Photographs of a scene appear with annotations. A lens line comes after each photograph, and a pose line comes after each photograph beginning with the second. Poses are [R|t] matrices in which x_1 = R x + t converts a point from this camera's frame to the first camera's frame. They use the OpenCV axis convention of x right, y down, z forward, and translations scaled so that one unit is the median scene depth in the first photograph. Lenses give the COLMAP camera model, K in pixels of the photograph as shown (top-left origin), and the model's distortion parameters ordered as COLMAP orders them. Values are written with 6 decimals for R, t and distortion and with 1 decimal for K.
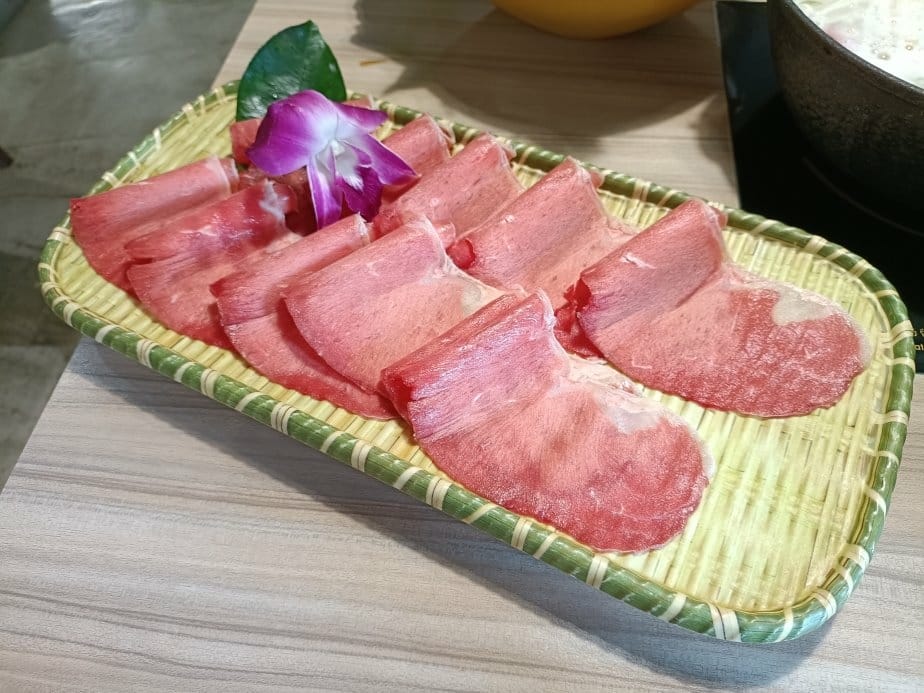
lens RADIAL K [[718.4, 0, 462.0], [0, 718.4, 346.5], [0, 0, 1]] dist [0.033598, -0.002415]
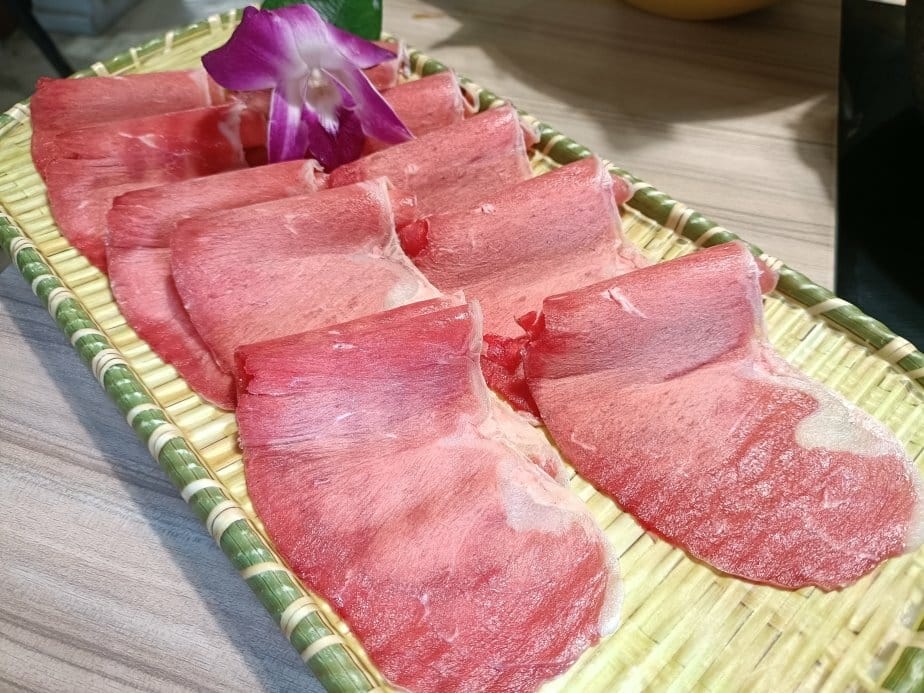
lens RADIAL K [[711.0, 0, 462.0], [0, 711.0, 346.5], [0, 0, 1]] dist [0.005238, 0.003077]
pose [[0.942822, 0.273958, -0.189825, 0.231618], [-0.280985, 0.959653, -0.010610, -0.022476], [0.179259, 0.063342, 0.981761, 0.274740]]
